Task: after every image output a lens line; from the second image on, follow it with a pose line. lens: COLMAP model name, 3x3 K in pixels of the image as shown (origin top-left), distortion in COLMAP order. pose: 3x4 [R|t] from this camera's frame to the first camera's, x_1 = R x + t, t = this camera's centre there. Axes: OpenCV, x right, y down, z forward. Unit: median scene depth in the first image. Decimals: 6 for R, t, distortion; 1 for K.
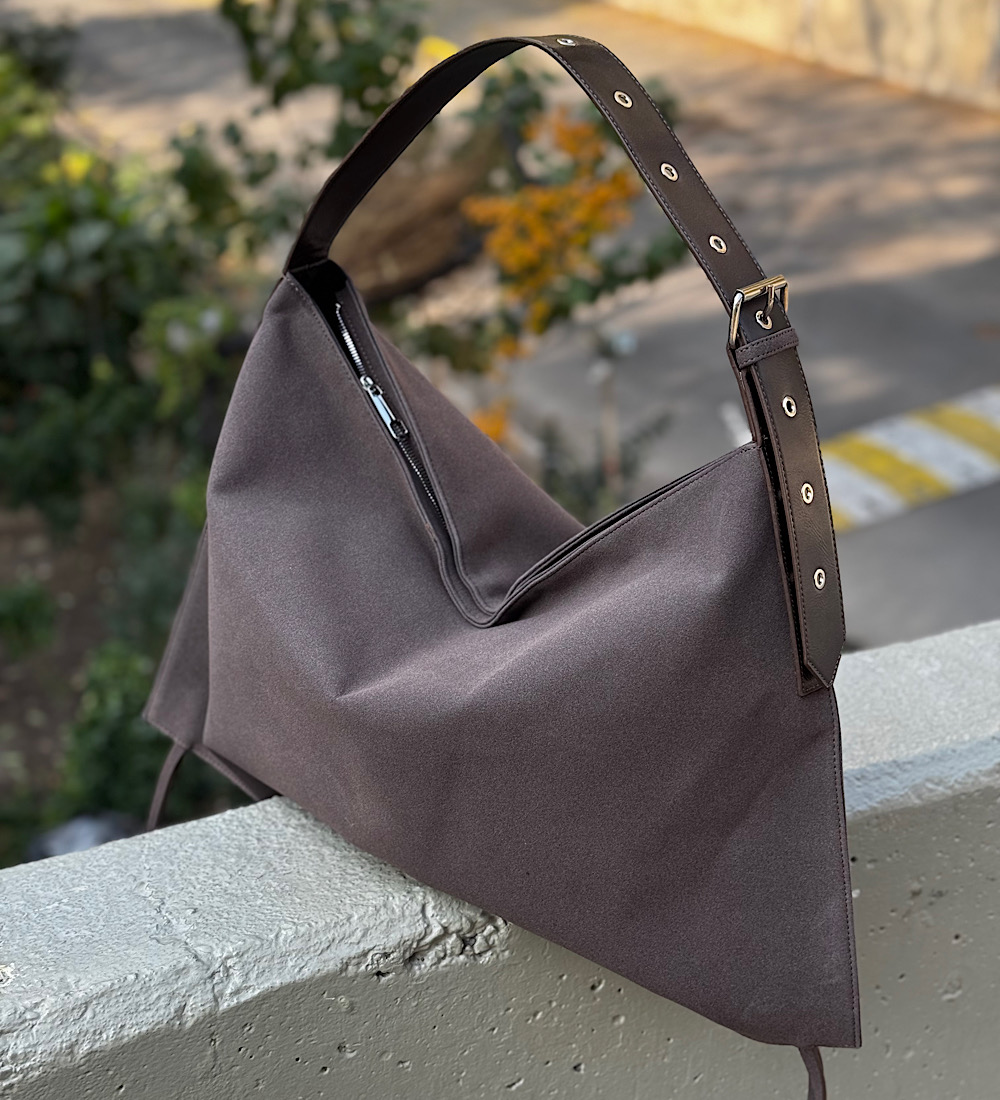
lens RADIAL K [[1741.2, 0, 523.7], [0, 1741.2, 599.1], [0, 0, 1]] dist [0.097059, 0.000000]
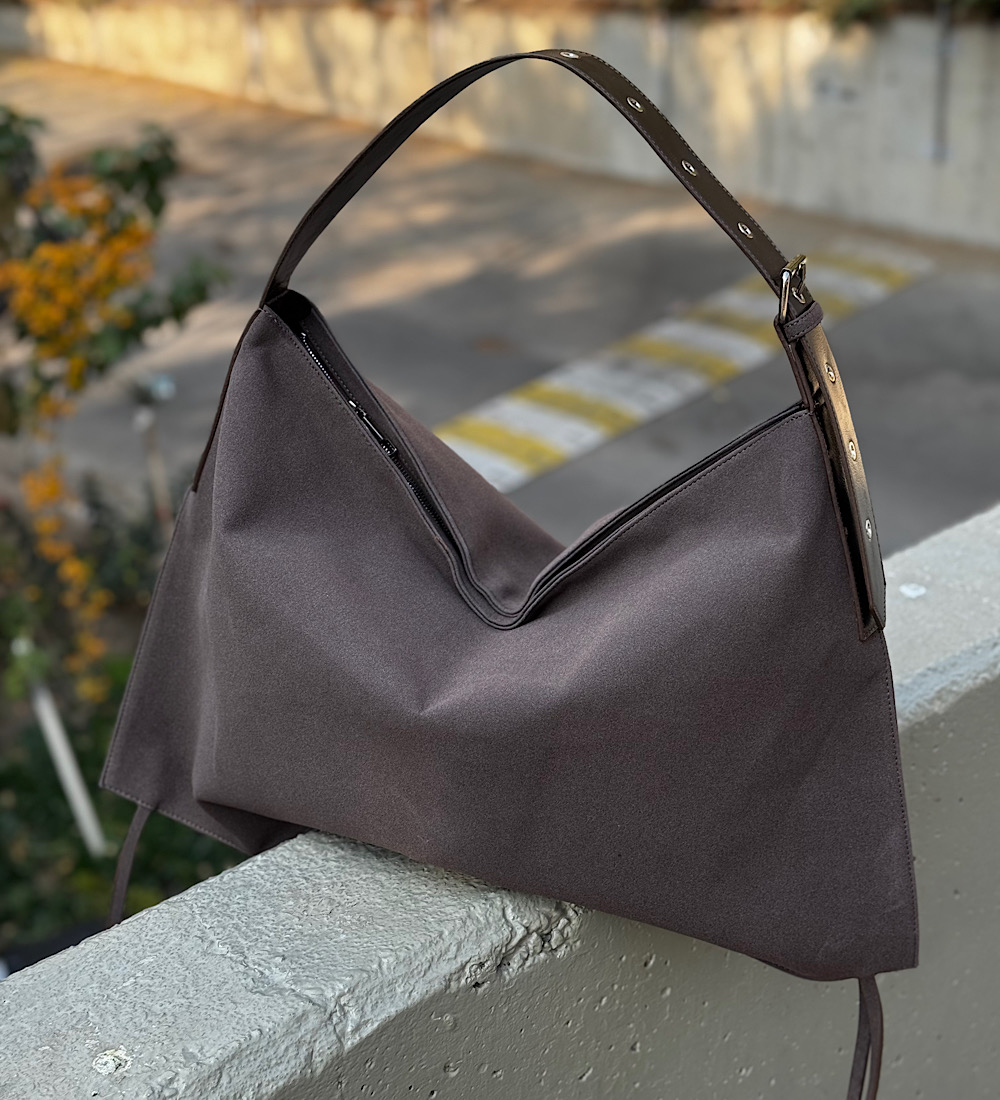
lens RADIAL K [[1741.2, 0, 501.1], [0, 1741.2, 550.9], [0, 0, 1]] dist [0.097059, 0.000000]
pose [[0.957929, -0.132700, 0.254487, -0.284290], [0.144636, 0.989069, -0.028690, -0.000176], [-0.247898, 0.064291, 0.966651, 0.014283]]
